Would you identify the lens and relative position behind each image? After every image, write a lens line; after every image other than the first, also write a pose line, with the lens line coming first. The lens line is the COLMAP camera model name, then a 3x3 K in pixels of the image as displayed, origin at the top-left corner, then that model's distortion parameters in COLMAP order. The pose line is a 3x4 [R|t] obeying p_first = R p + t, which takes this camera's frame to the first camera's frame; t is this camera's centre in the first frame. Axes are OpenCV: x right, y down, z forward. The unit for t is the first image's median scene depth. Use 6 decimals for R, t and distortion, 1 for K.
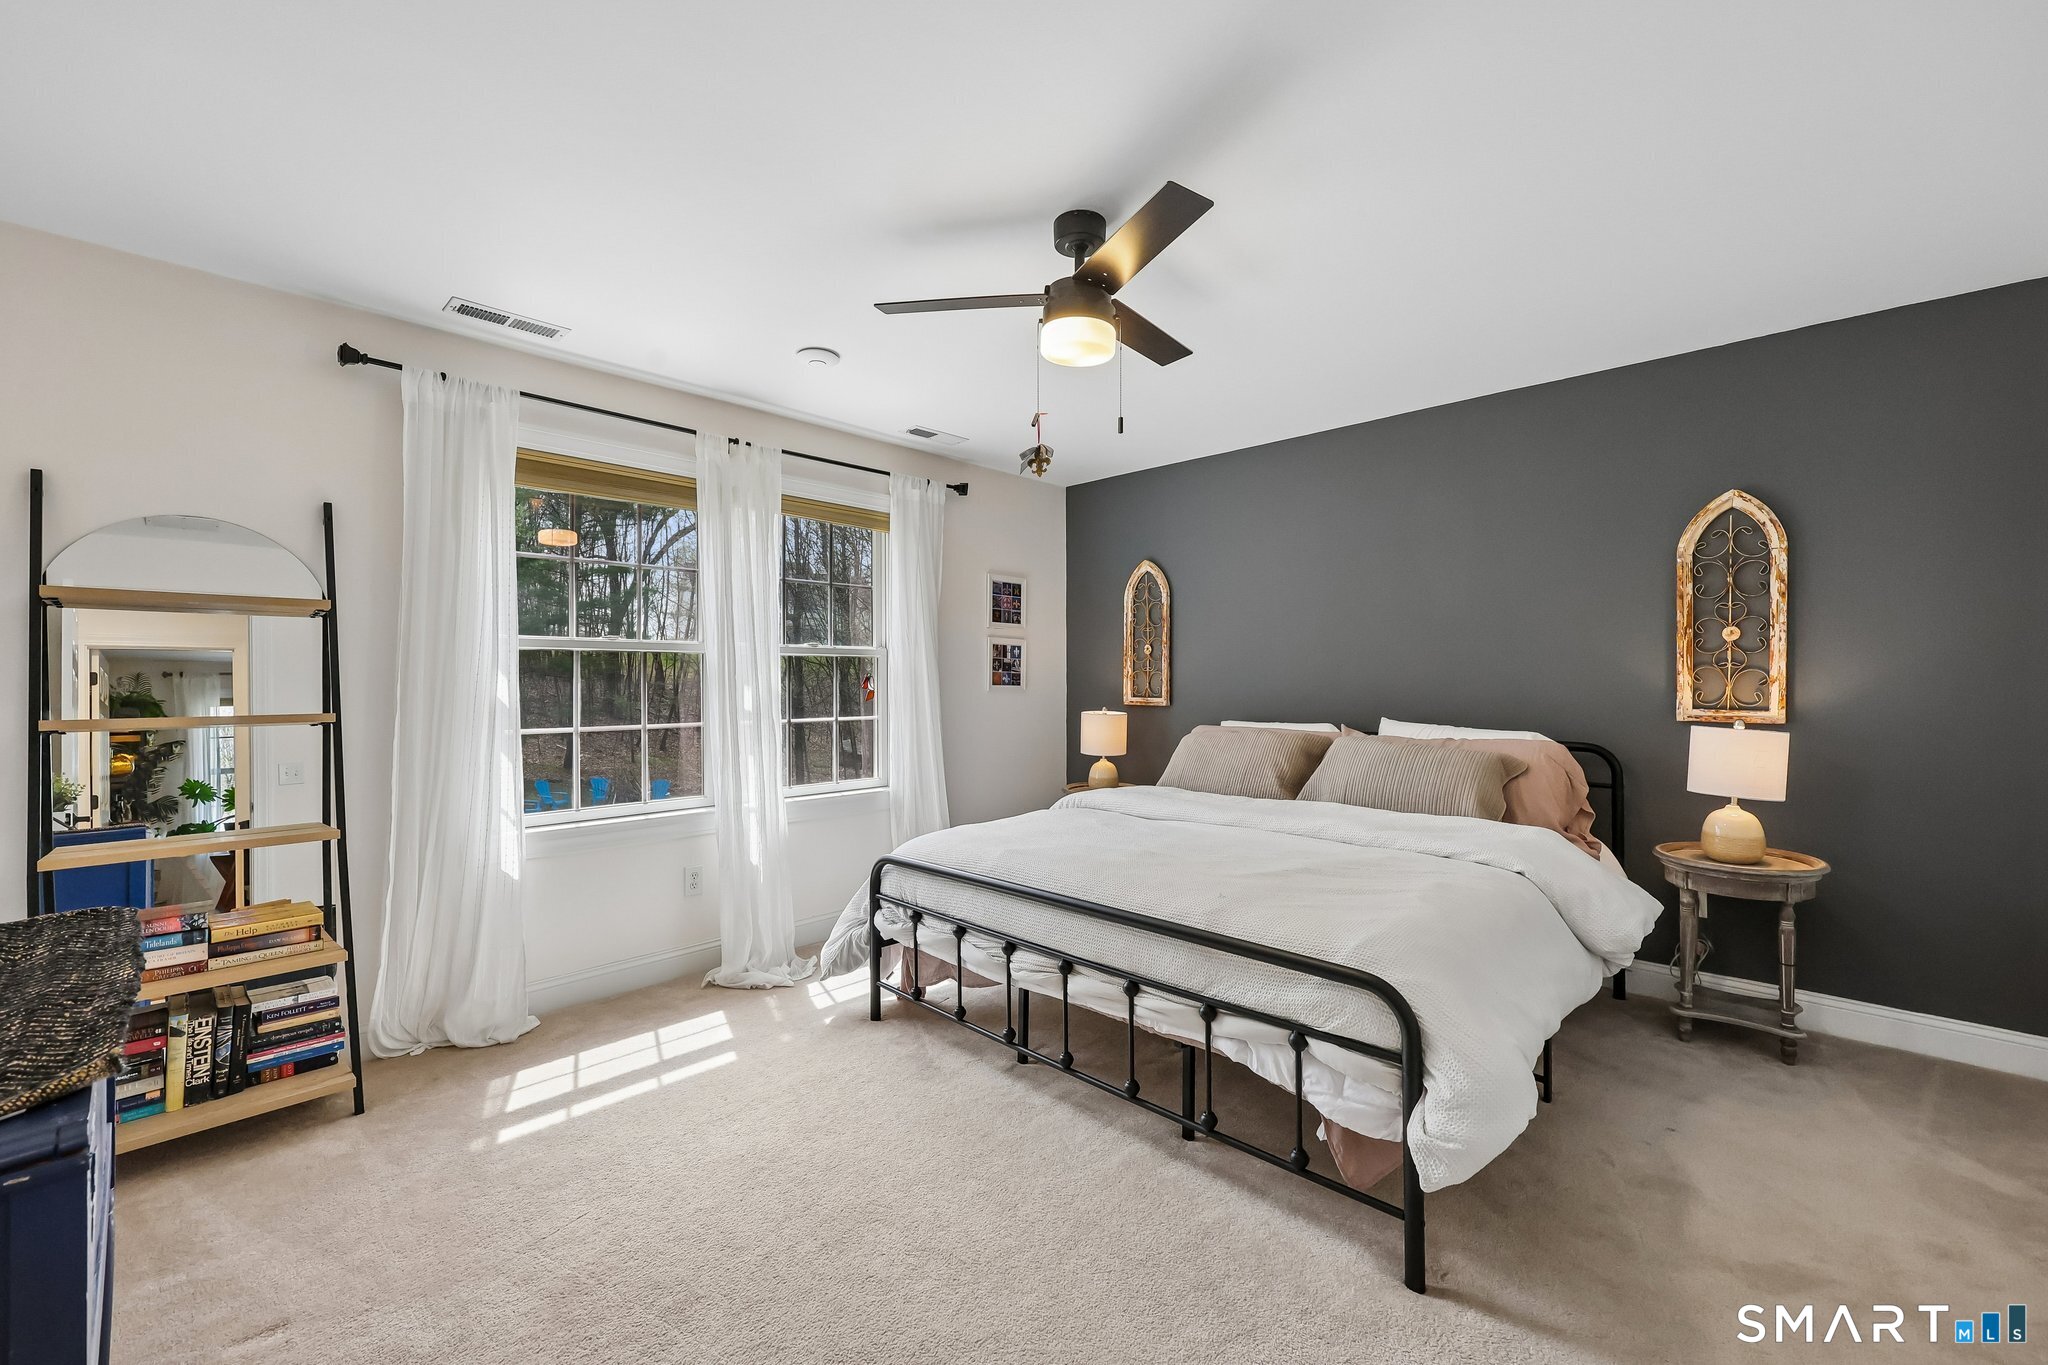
lens RADIAL K [[854.5, 0, 1025.3], [0, 854.5, 678.5], [0, 0, 1]] dist [-0.003652, -0.000247]
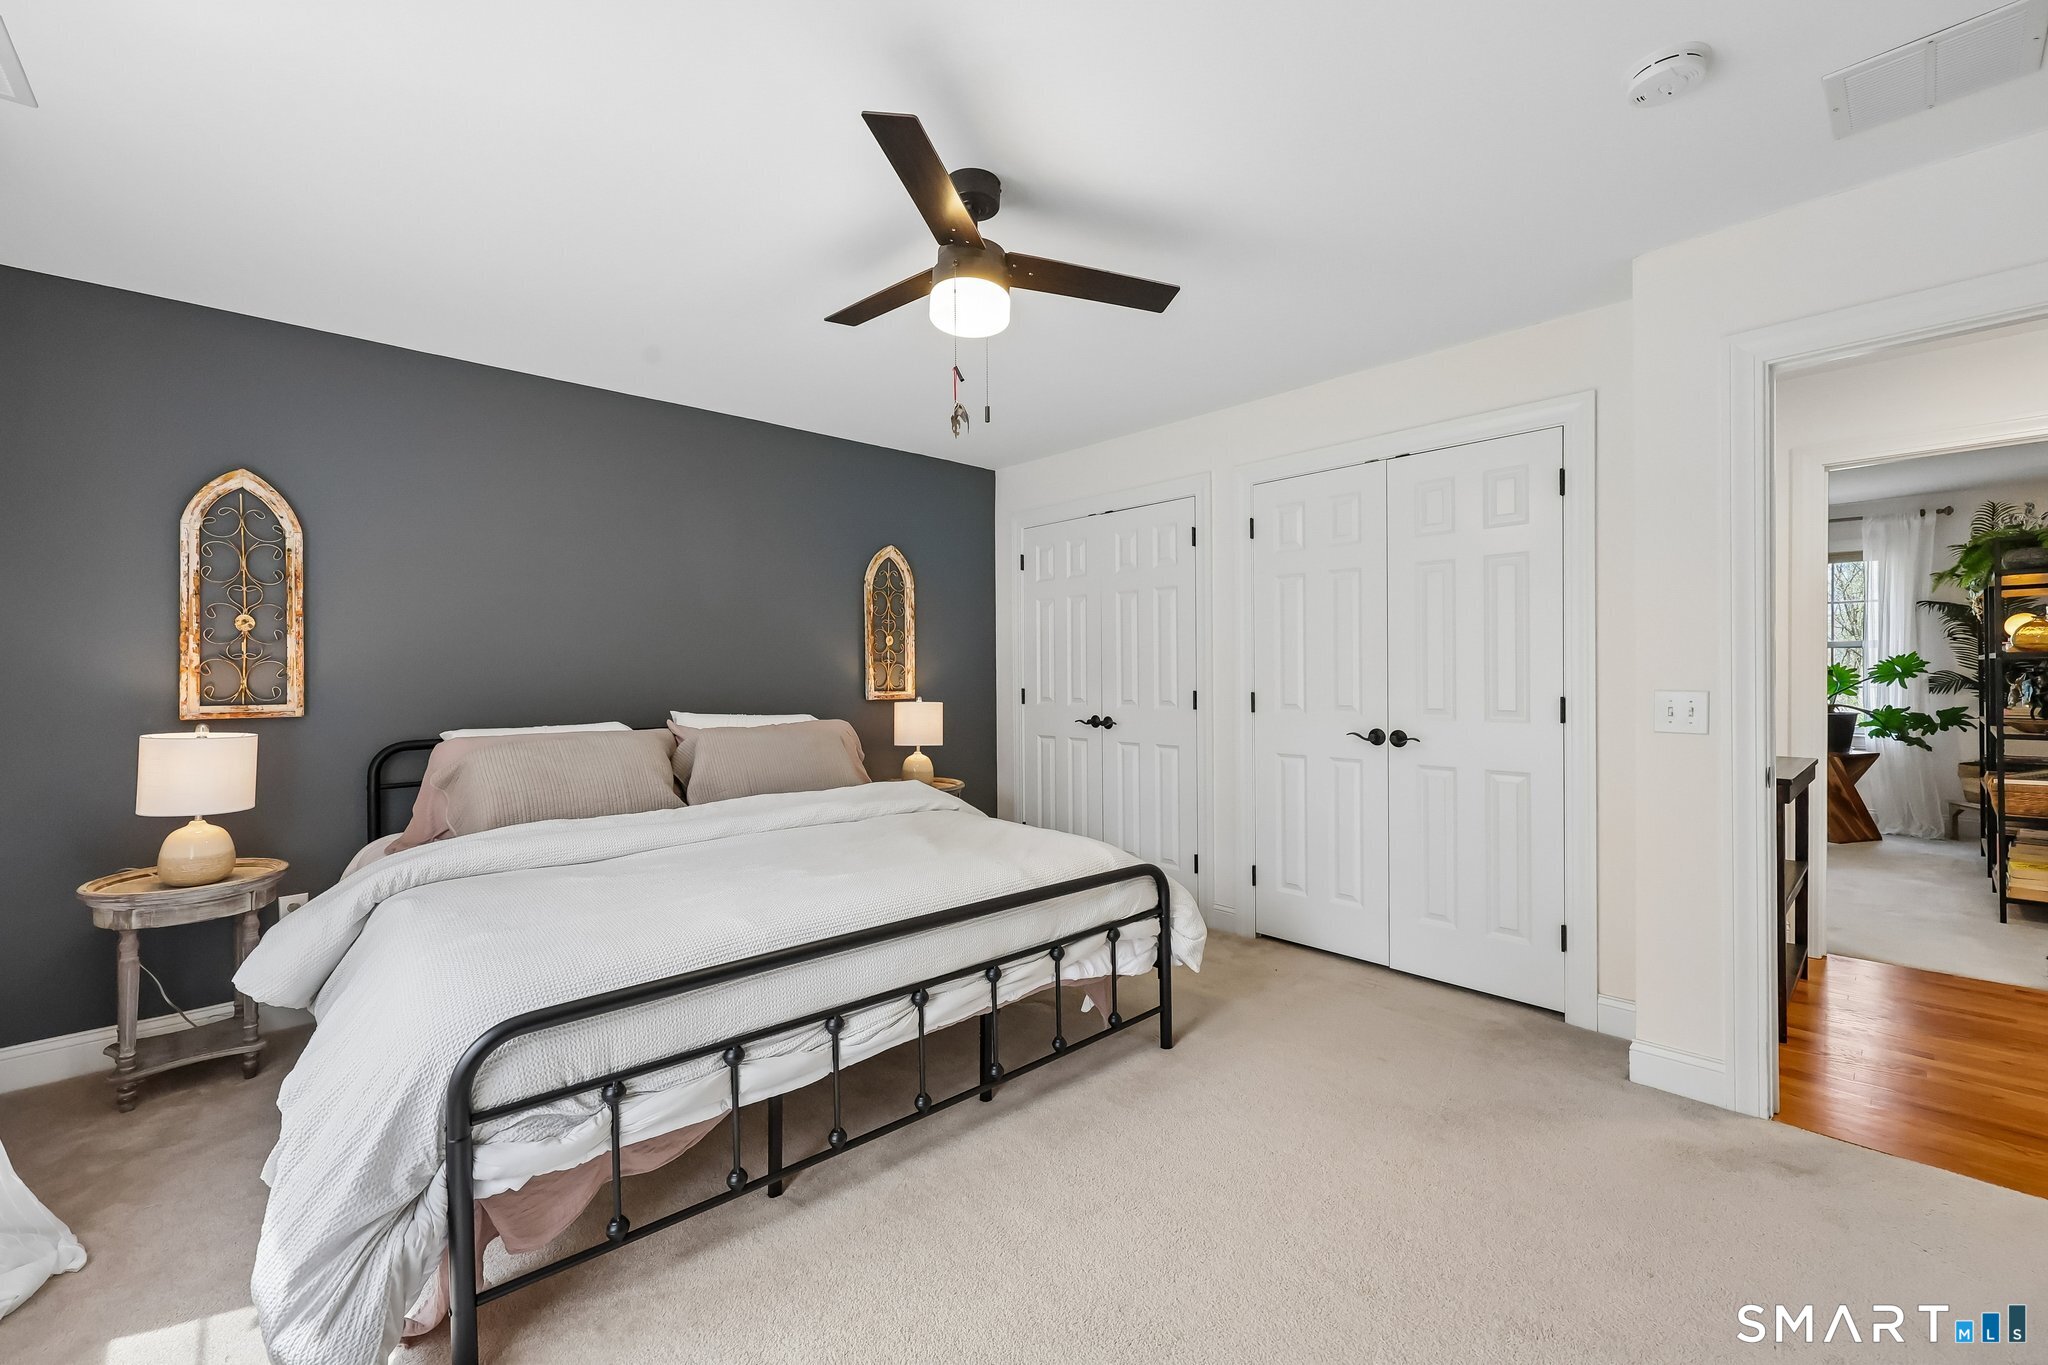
lens RADIAL K [[854.5, 0, 1026.1], [0, 854.5, 695.4], [0, 0, 1]] dist [-0.003652, -0.000247]
pose [[0.033858, -0.021709, 0.999191, -0.673087], [0.010691, 0.999715, 0.021358, 0.013892], [-0.999369, 0.009959, 0.034080, 0.723065]]
